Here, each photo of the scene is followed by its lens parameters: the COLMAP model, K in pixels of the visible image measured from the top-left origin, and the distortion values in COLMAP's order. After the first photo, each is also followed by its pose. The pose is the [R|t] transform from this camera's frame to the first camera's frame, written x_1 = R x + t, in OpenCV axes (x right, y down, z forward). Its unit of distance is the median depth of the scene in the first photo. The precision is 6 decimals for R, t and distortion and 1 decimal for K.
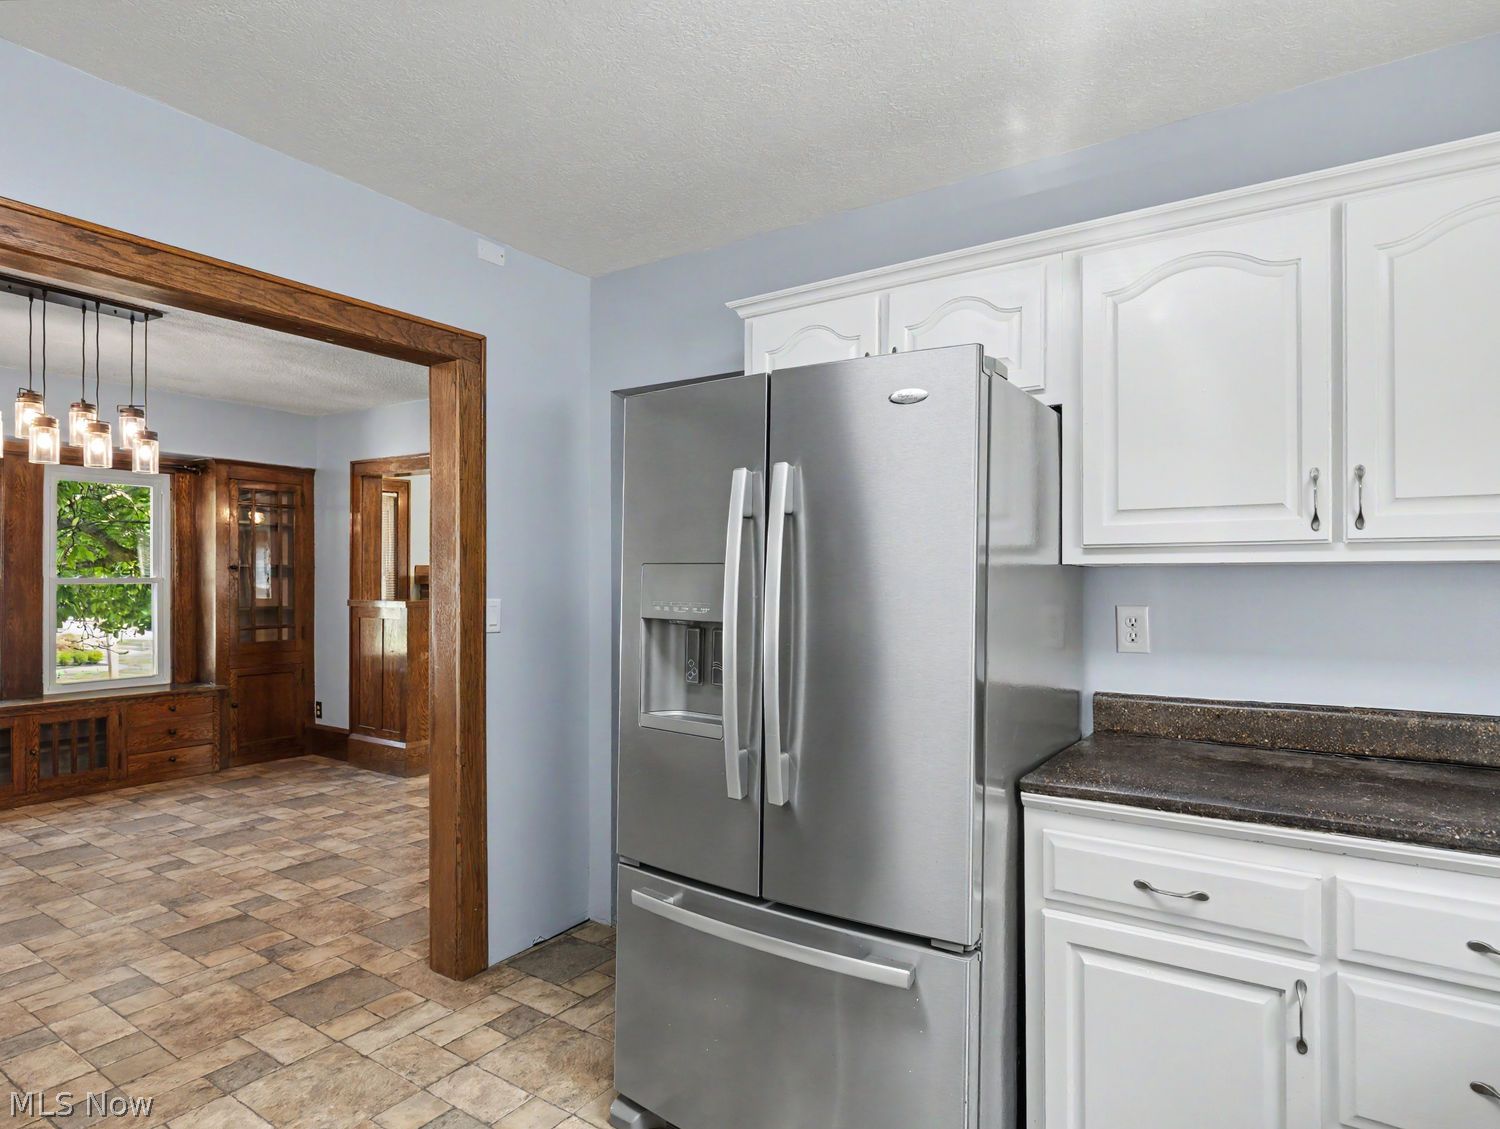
lens RADIAL K [[849.4, 0, 757.6], [0, 849.4, 572.1], [0, 0, 1]] dist [0.000383, -0.000144]
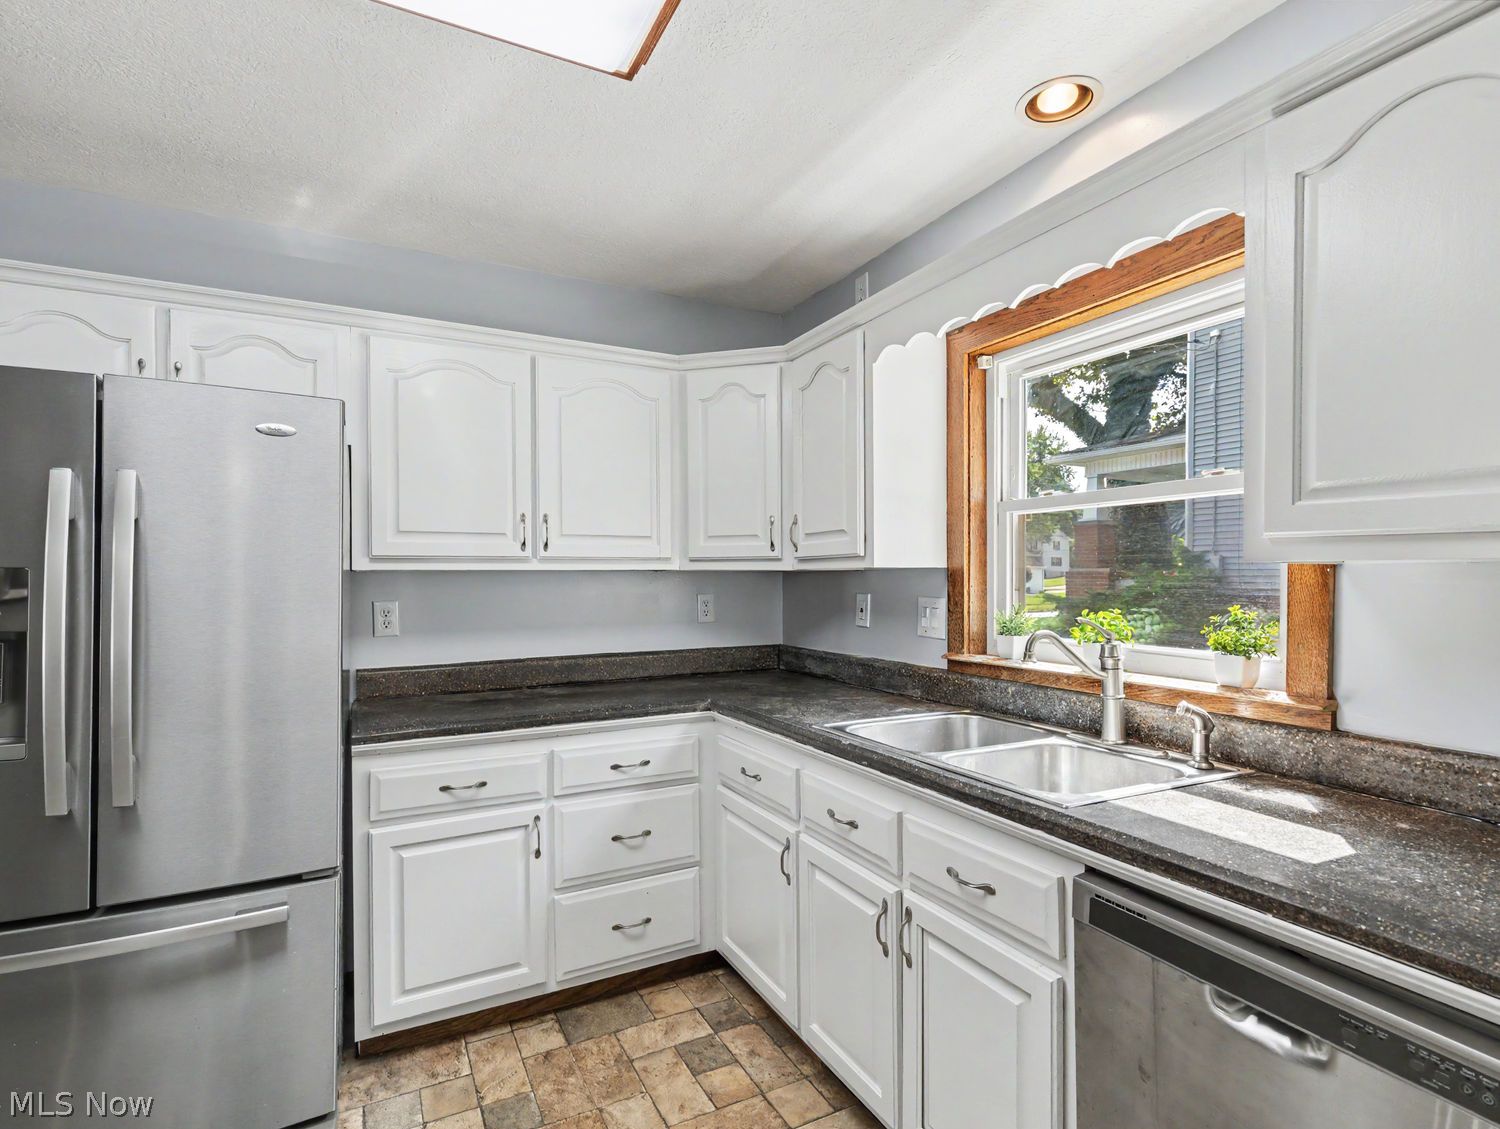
lens RADIAL K [[764.7, 0, 749.0], [0, 764.7, 571.5], [0, 0, 1]] dist [0.001228, 0.000748]
pose [[0.482272, 0.002967, 0.876017, -0.432481], [-0.003160, 0.999994, -0.001648, -0.008234], [-0.876016, -0.001974, 0.482278, -0.099269]]
